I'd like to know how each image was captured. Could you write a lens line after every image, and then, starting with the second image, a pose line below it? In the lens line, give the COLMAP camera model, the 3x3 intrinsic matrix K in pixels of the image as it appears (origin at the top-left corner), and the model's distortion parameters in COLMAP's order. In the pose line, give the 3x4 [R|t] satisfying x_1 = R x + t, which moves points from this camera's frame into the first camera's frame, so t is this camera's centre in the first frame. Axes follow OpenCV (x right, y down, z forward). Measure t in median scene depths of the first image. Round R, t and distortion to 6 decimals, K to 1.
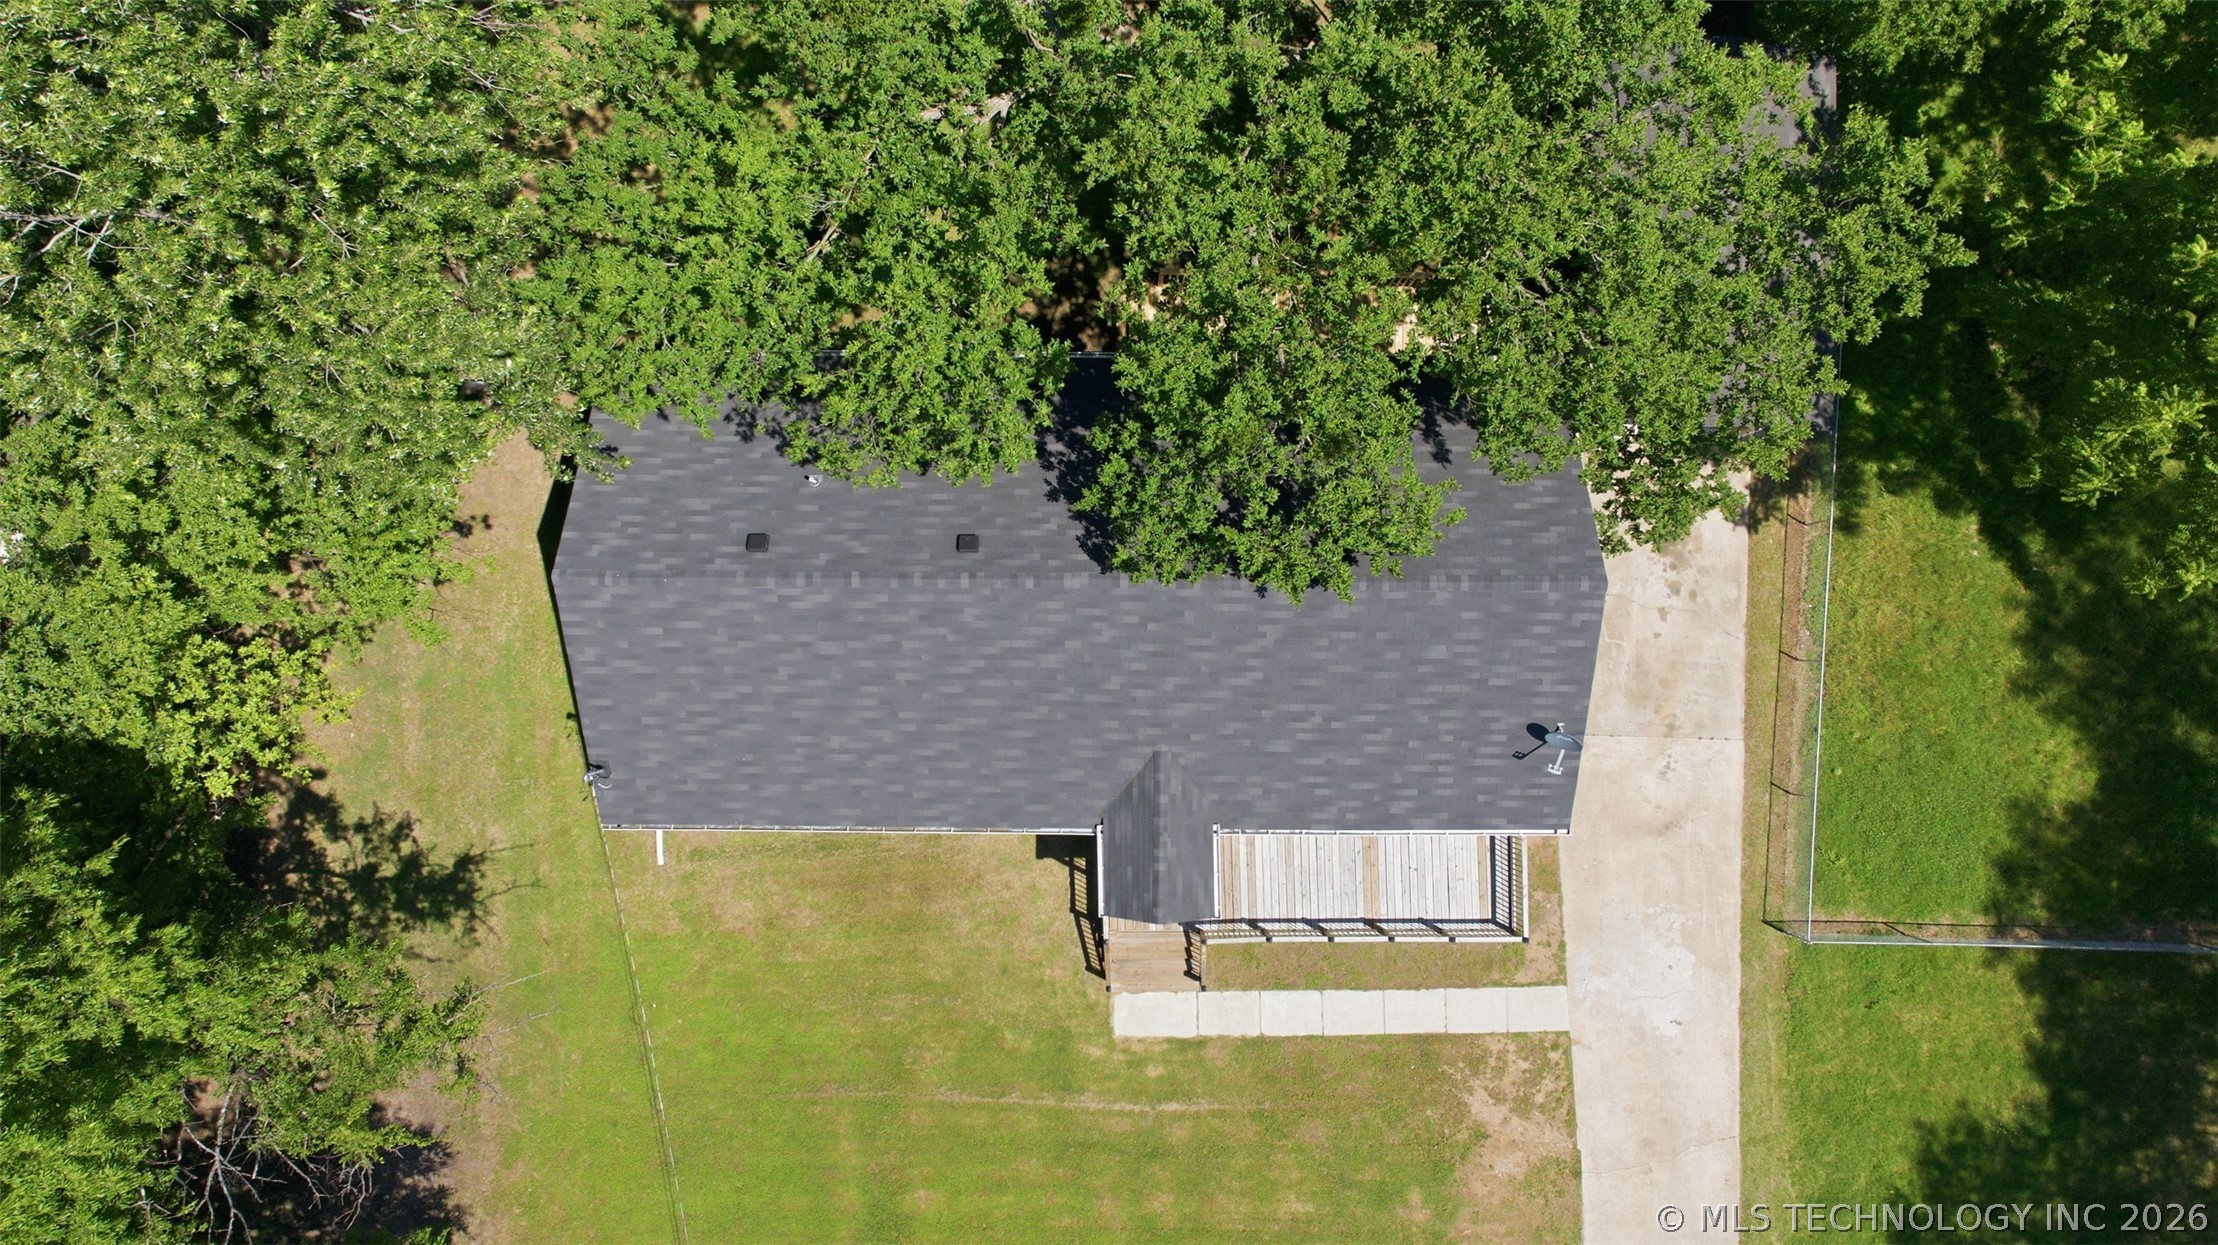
lens RADIAL K [[1633.1, 0, 1109.0], [0, 1633.1, 622.5], [0, 0, 1]] dist [-0.034528, -0.001115]
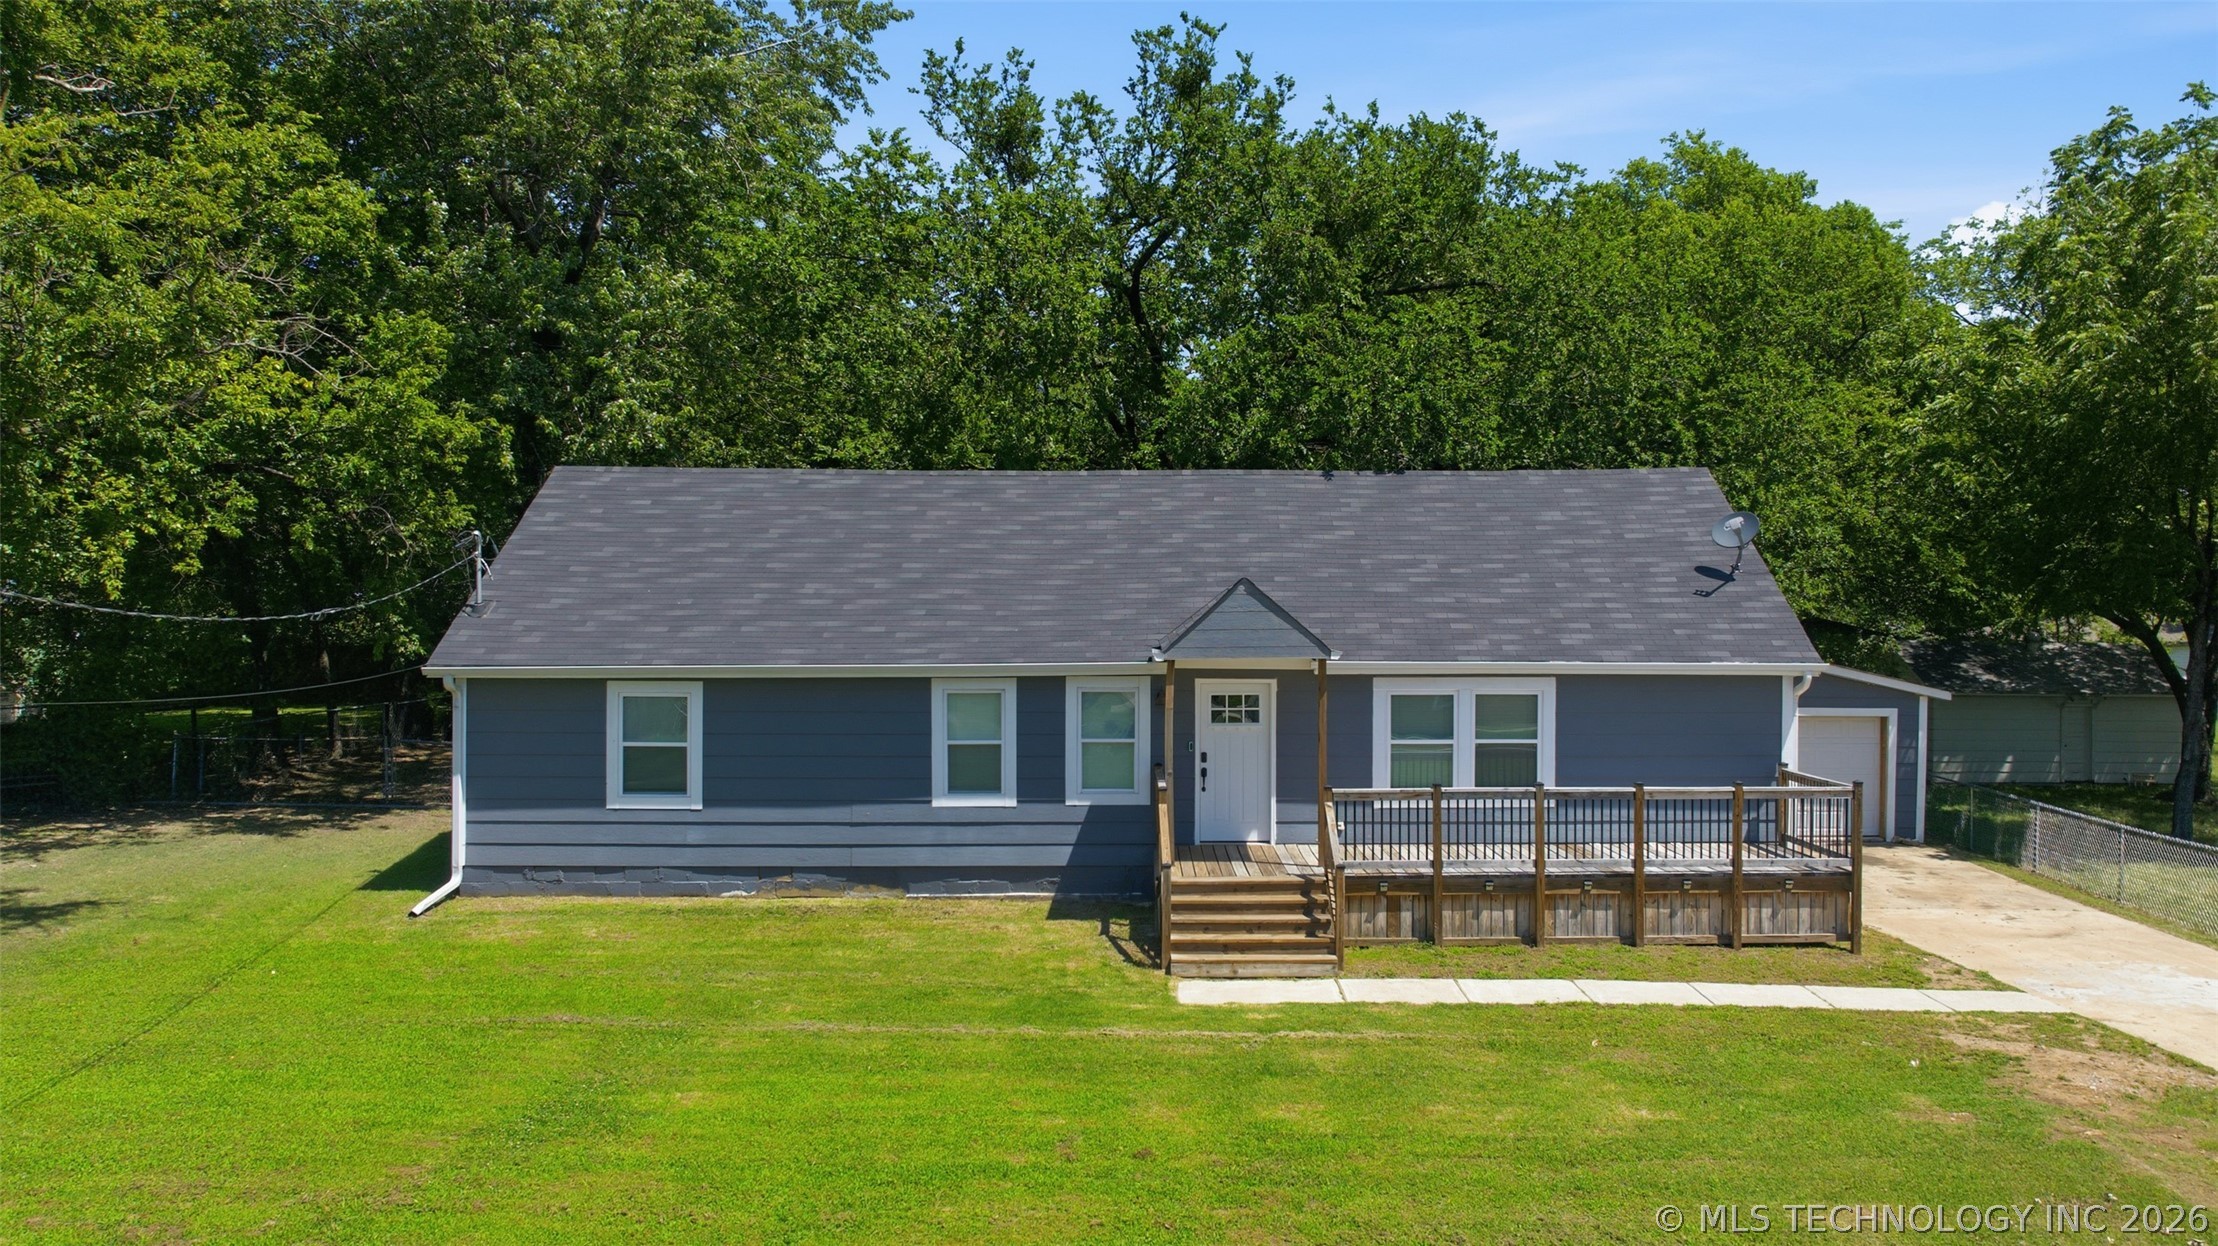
lens RADIAL K [[1648.7, 0, 1236.5], [0, 1648.7, 628.5], [0, 0, 1]] dist [-0.027228, 0.000842]
pose [[0.999290, 0.005034, 0.037349, 0.002483], [0.037055, 0.049516, -0.998086, 0.748220], [-0.006874, 0.998761, 0.049294, 0.862285]]
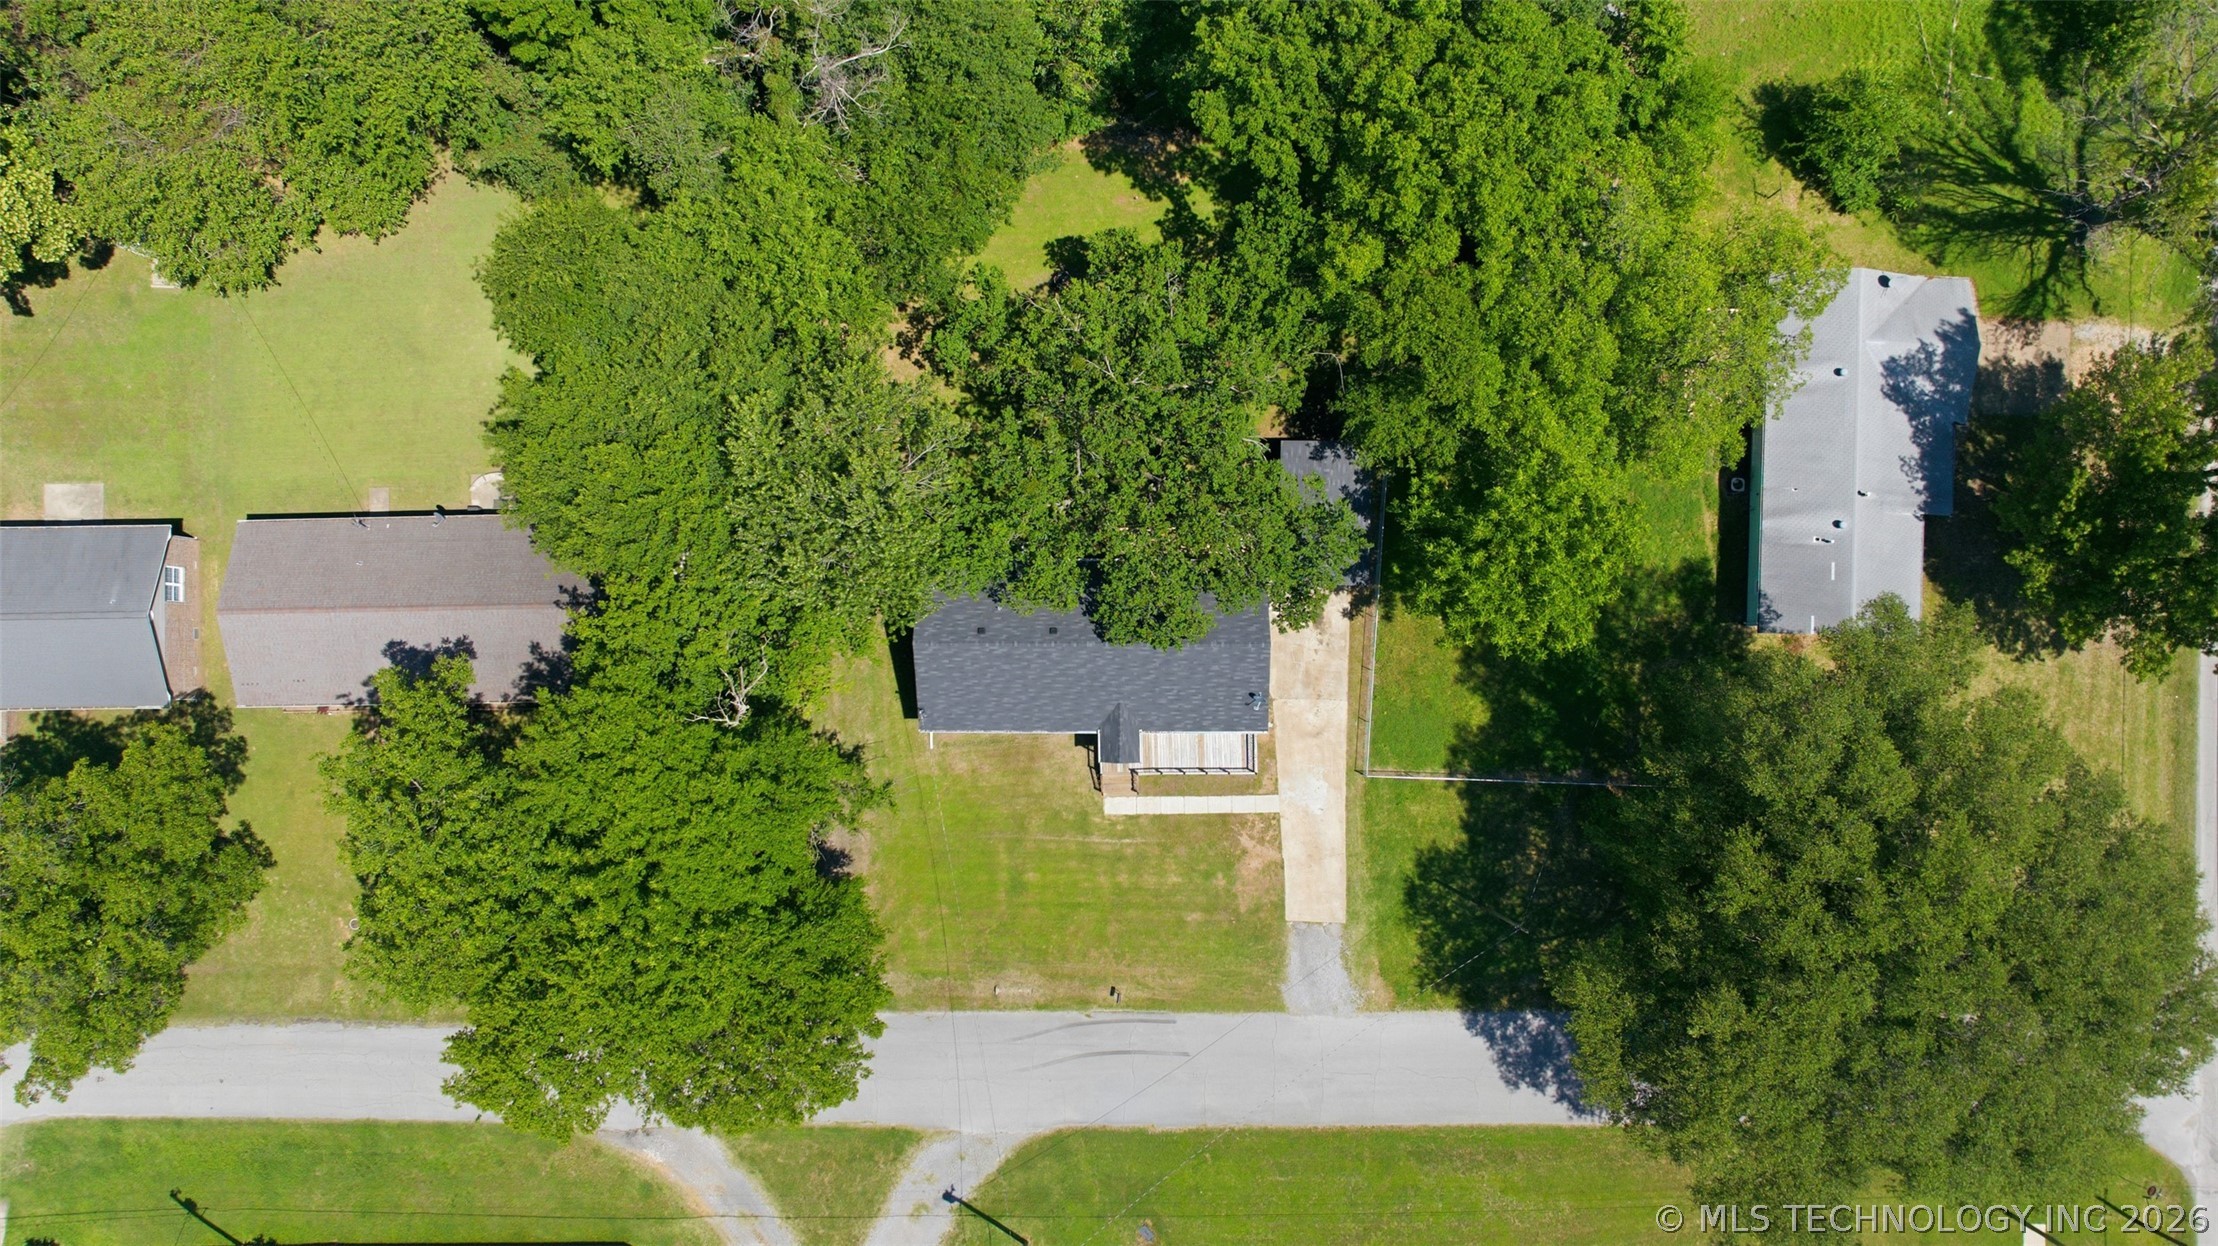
lens RADIAL K [[1633.1, 0, 1109.0], [0, 1633.1, 623.0], [0, 0, 1]] dist [-0.034528, -0.001115]
pose [[0.999980, -0.002628, 0.005714, -0.003733], [0.002633, 0.999996, -0.000946, -0.050418], [-0.005711, 0.000961, 0.999983, -1.622203]]
